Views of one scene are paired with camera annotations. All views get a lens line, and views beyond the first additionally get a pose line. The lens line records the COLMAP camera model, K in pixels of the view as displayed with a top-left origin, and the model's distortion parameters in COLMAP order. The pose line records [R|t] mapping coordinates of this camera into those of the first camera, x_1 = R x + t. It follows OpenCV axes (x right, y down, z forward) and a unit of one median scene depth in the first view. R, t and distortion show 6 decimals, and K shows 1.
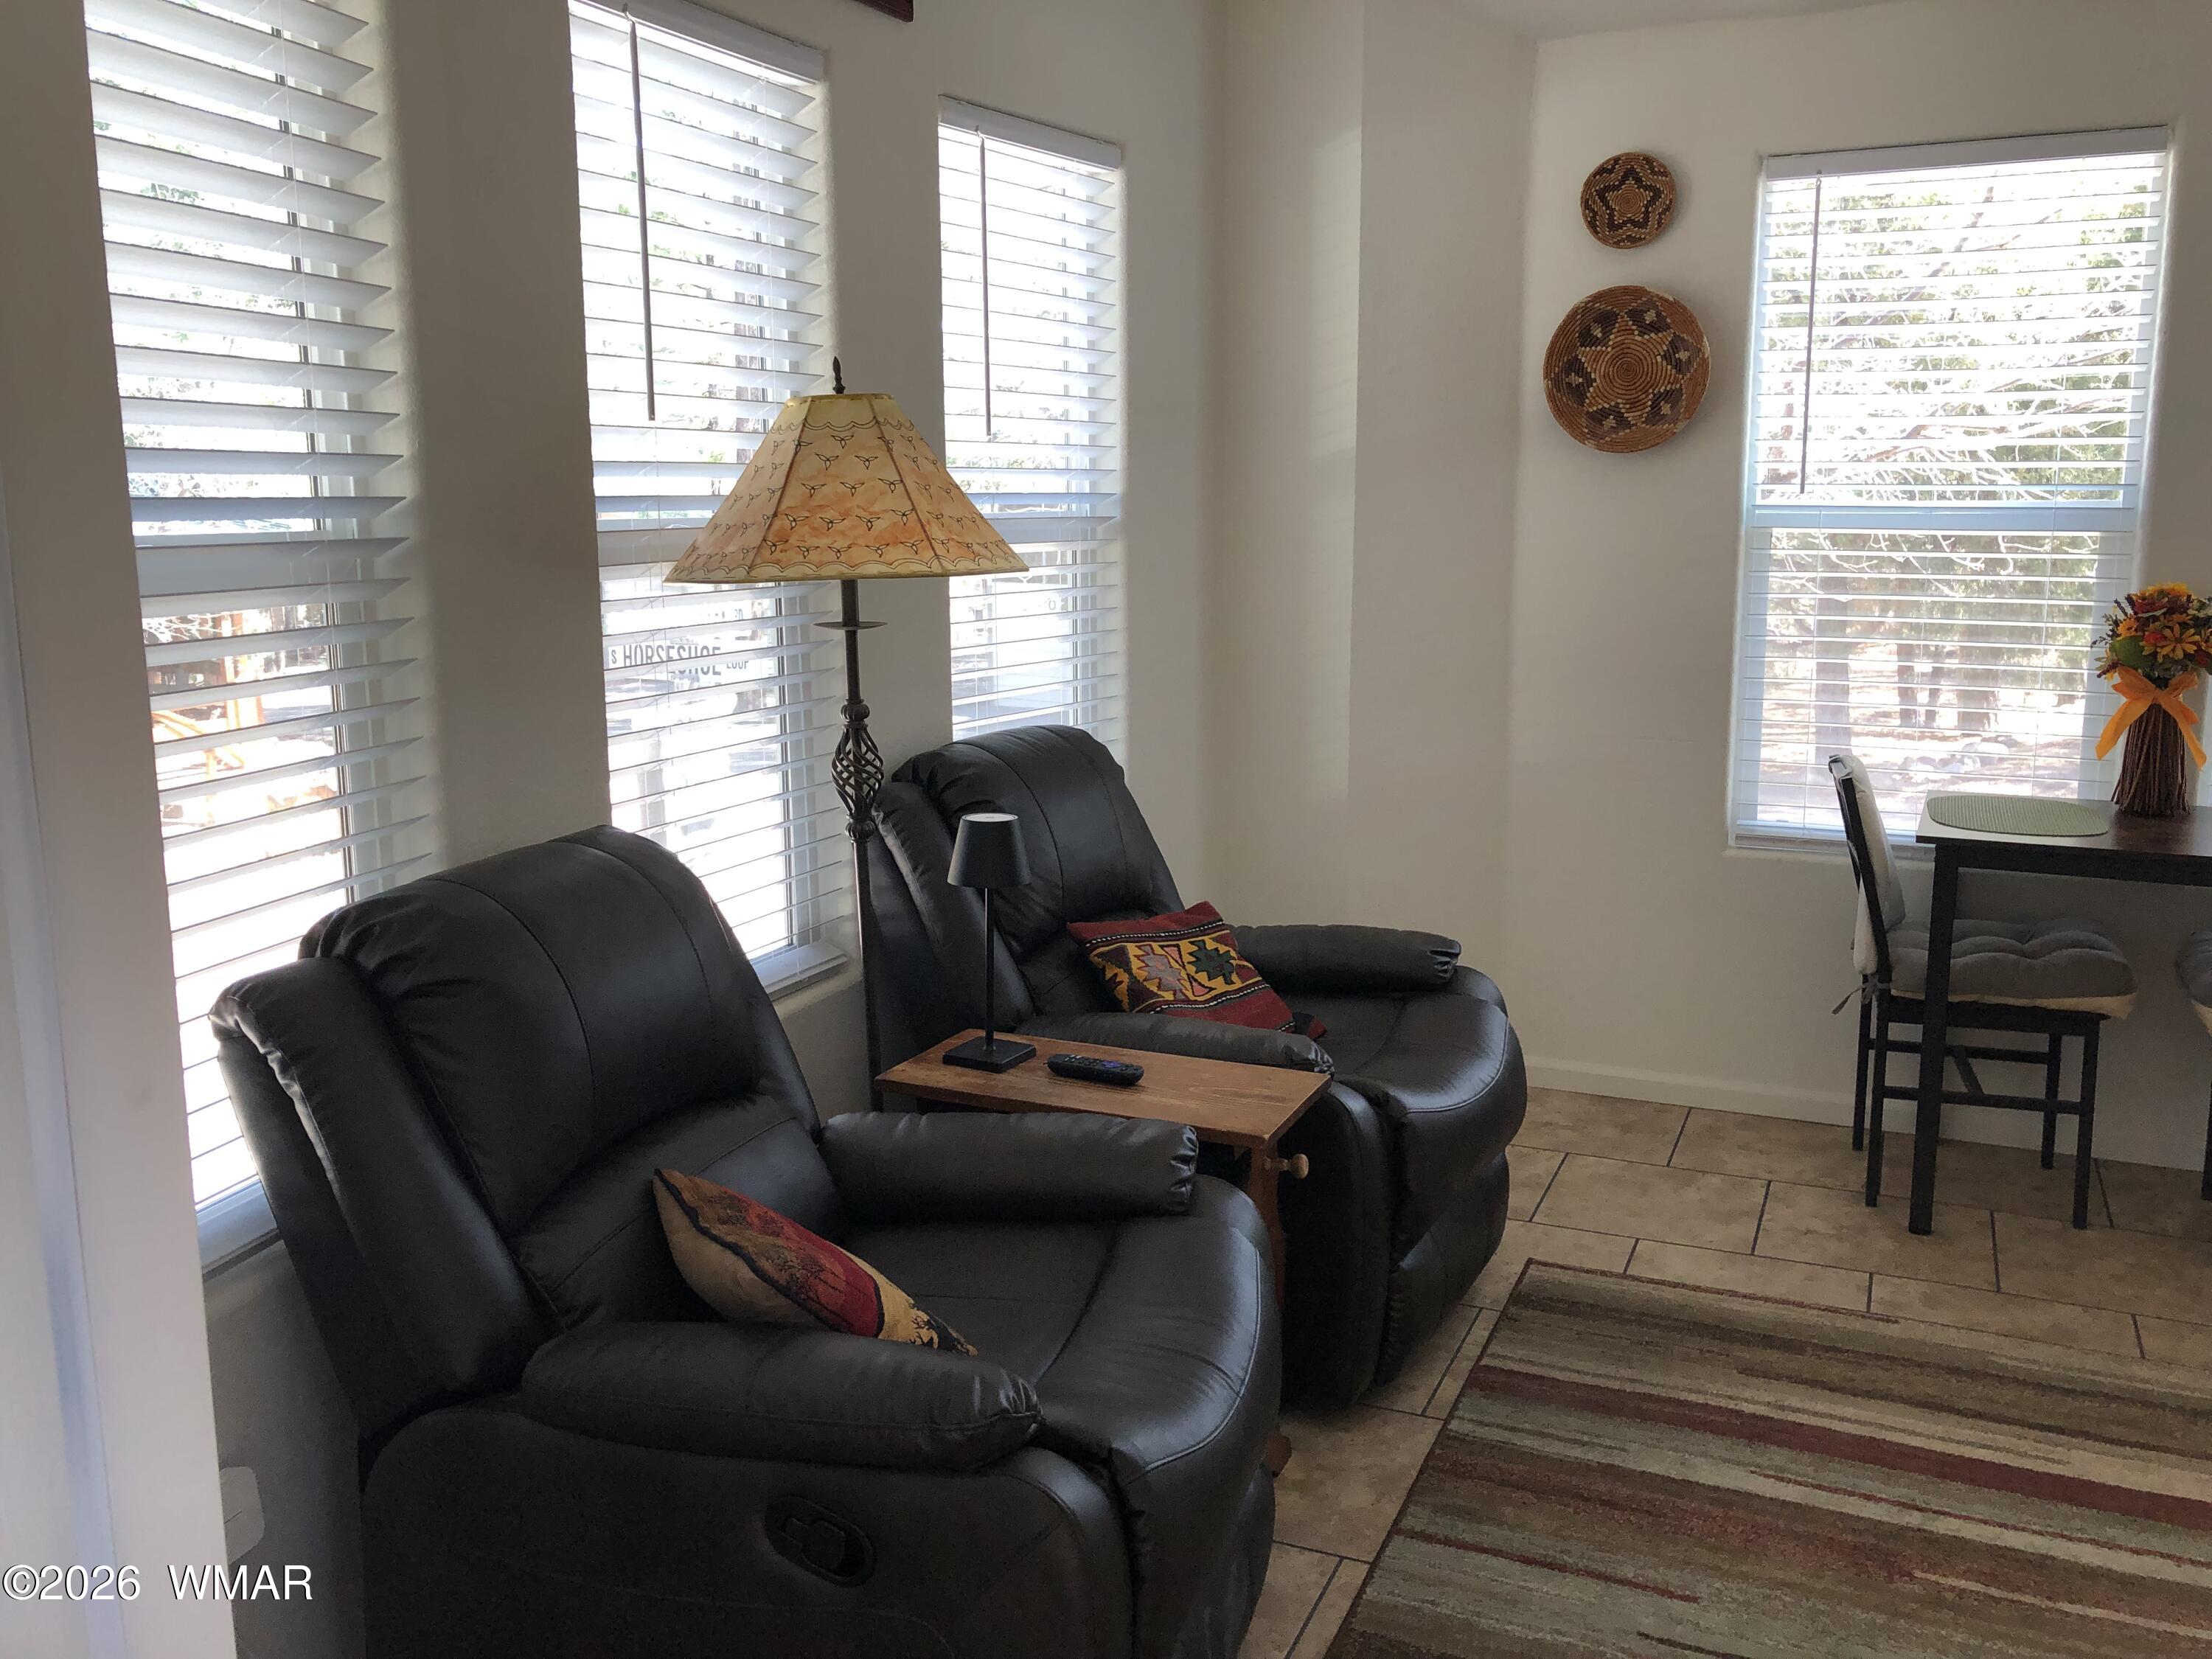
lens RADIAL K [[1845.4, 0, 1113.0], [0, 1845.4, 789.0], [0, 0, 1]] dist [0.052965, -0.004114]
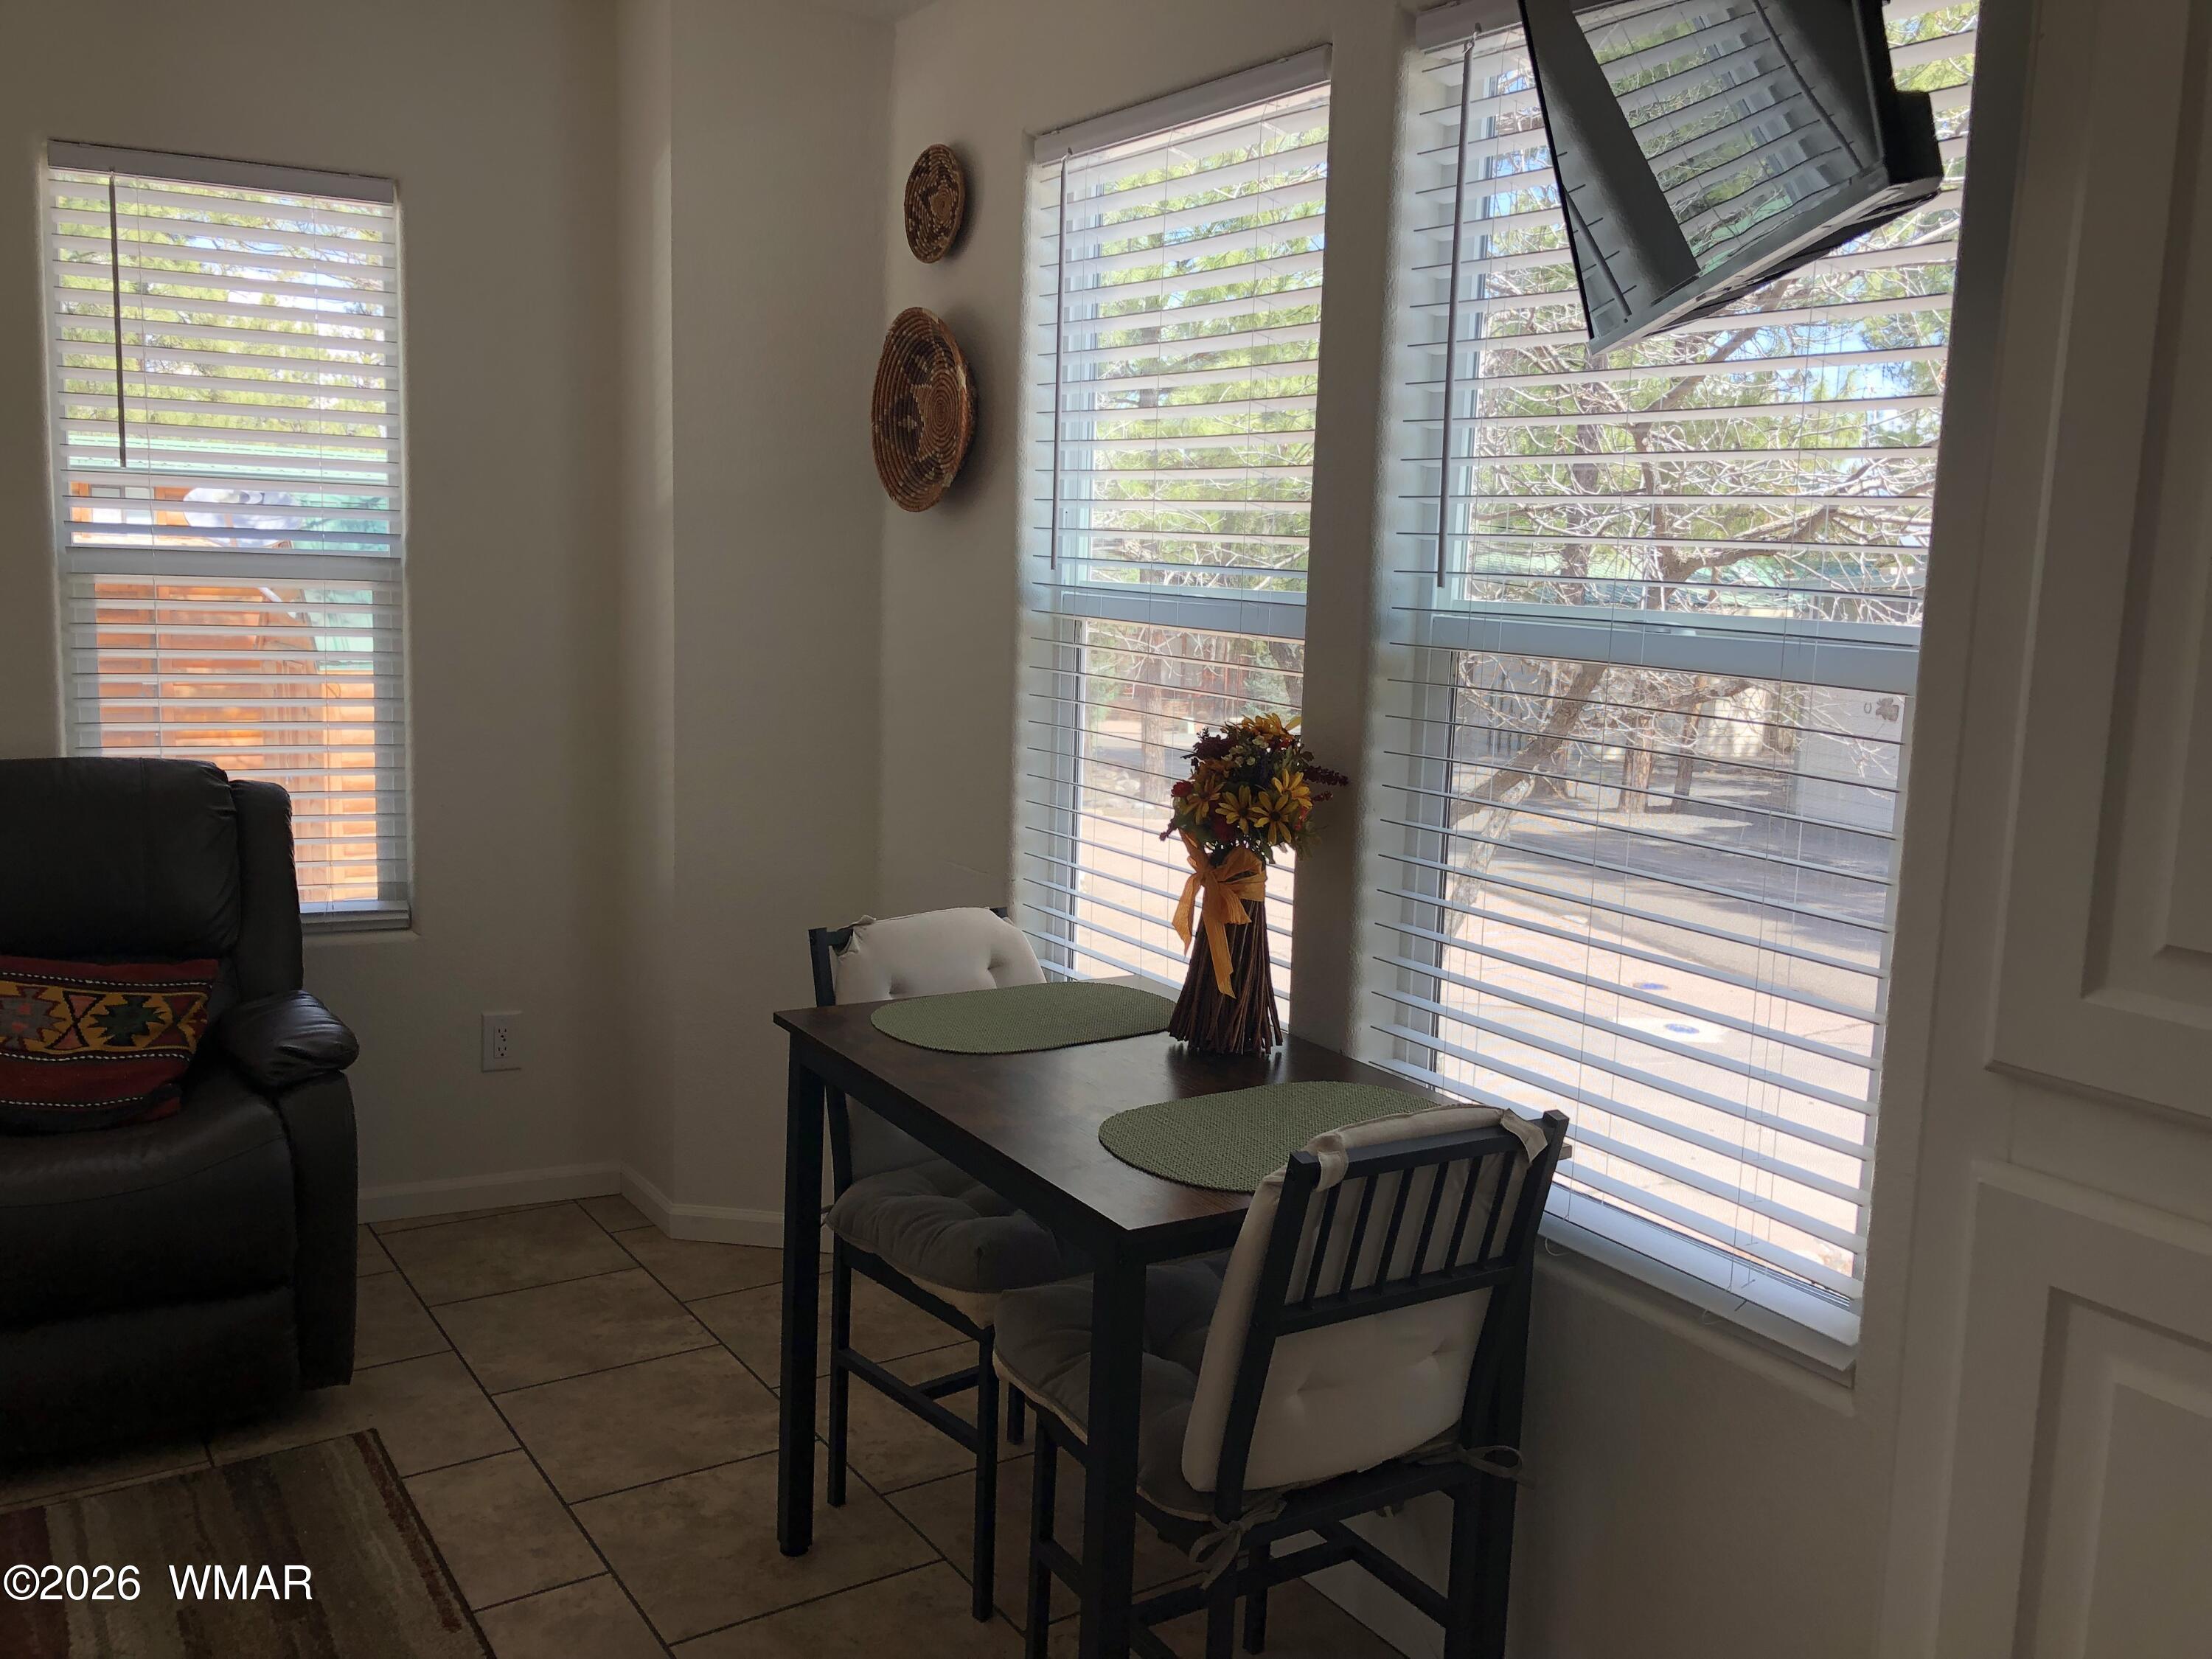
lens RADIAL K [[1845.4, 0, 1113.0], [0, 1845.4, 789.0], [0, 0, 1]] dist [0.052965, -0.004114]
pose [[0.831583, 0.107187, -0.544960, 0.811198], [-0.124444, 0.992213, 0.005259, -0.075873], [0.541280, 0.063444, 0.838446, 0.376919]]
